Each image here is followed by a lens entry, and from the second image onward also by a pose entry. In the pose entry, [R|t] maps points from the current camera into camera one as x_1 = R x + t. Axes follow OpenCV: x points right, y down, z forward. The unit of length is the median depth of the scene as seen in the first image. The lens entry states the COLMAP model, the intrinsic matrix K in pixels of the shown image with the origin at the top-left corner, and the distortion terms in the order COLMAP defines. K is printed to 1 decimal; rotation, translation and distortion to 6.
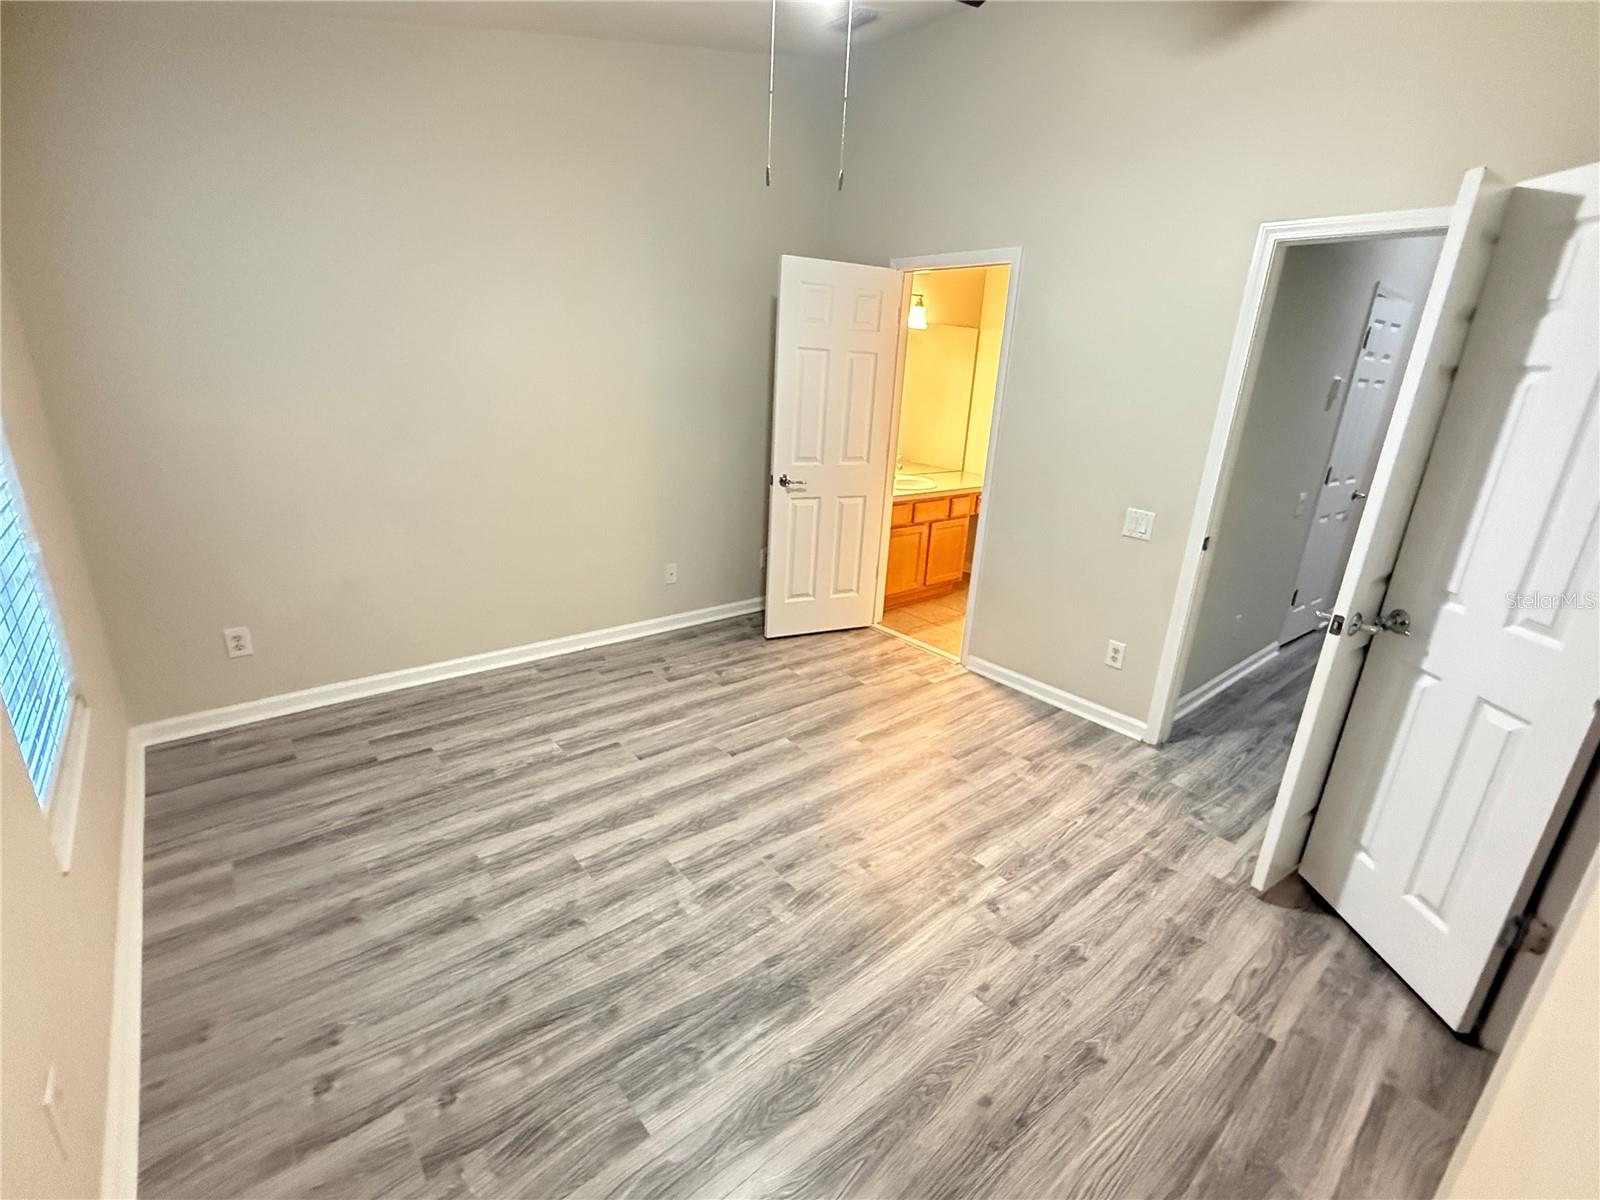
lens RADIAL K [[717.1, 0, 803.7], [0, 717.1, 603.1], [0, 0, 1]] dist [-0.002666, 0.001179]
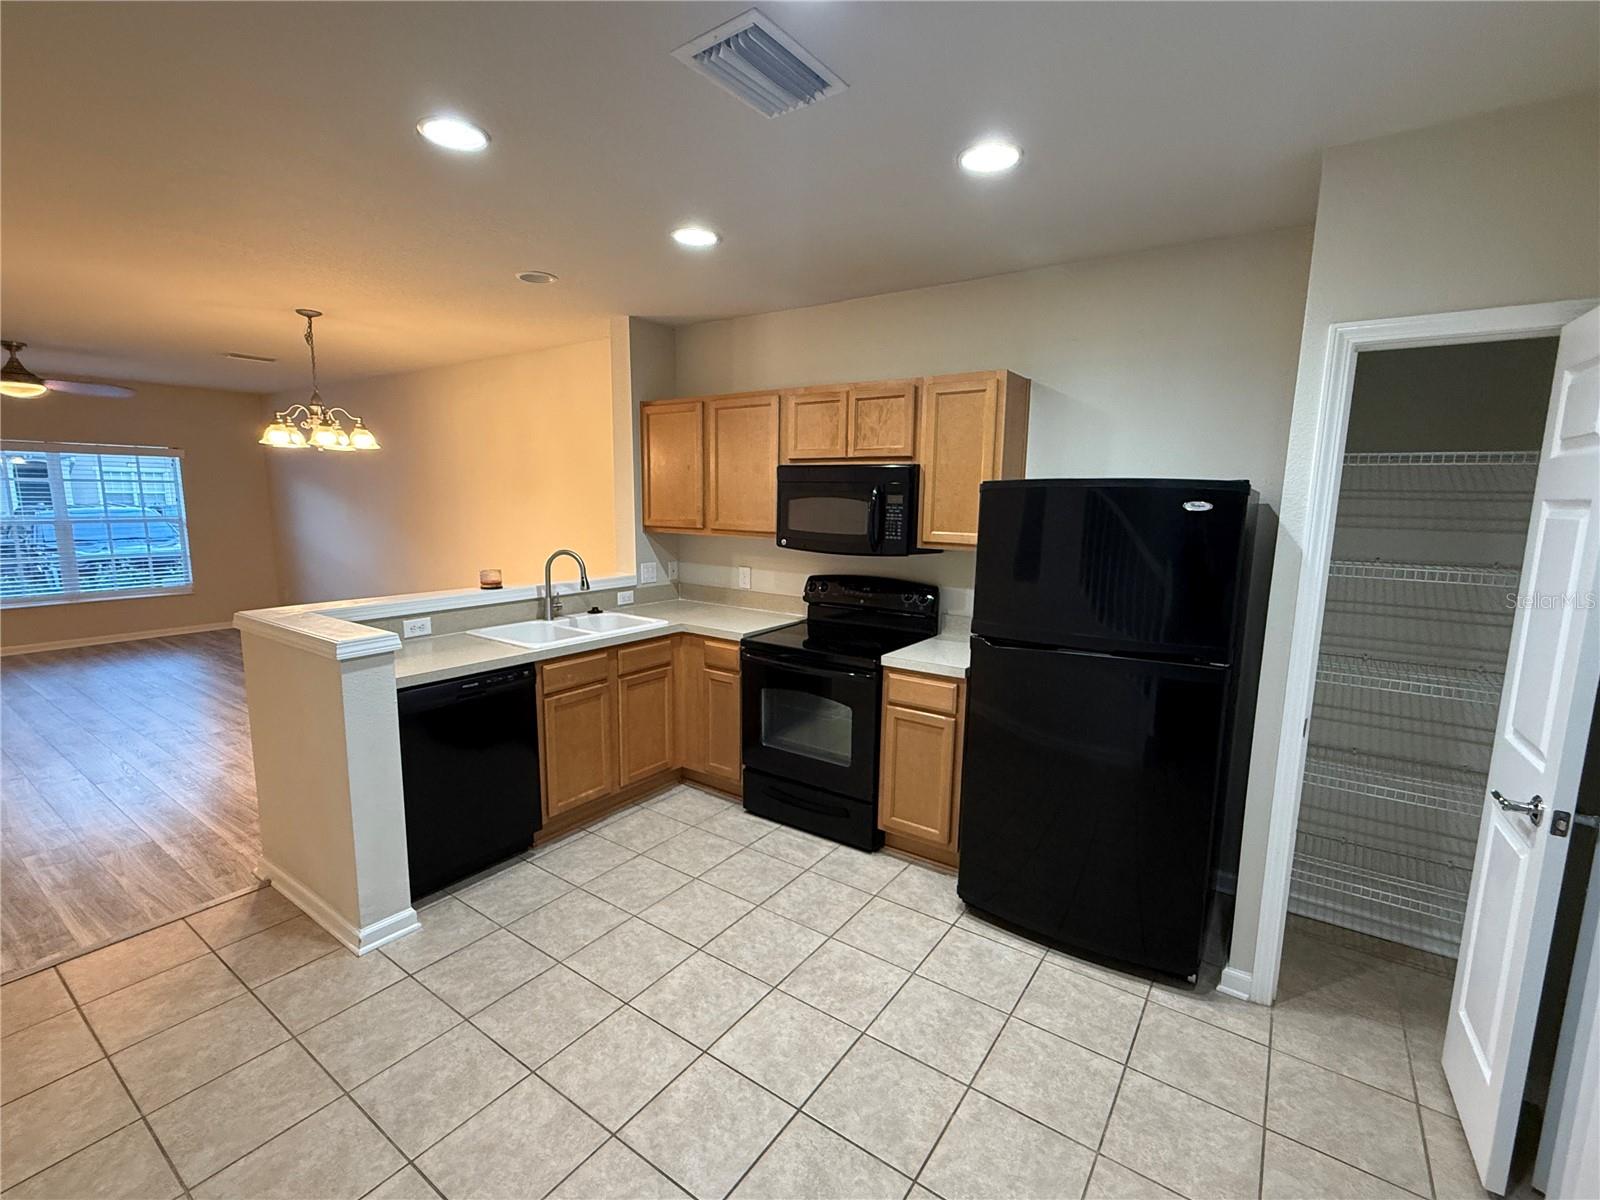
lens RADIAL K [[717.1, 0, 801.3], [0, 717.1, 603.3], [0, 0, 1]] dist [-0.002666, 0.001179]
pose [[0.246543, 0.101823, -0.963768, 2.503369], [-0.305377, 0.951967, 0.022457, -0.497945], [0.919762, 0.288776, 0.265795, 1.870646]]
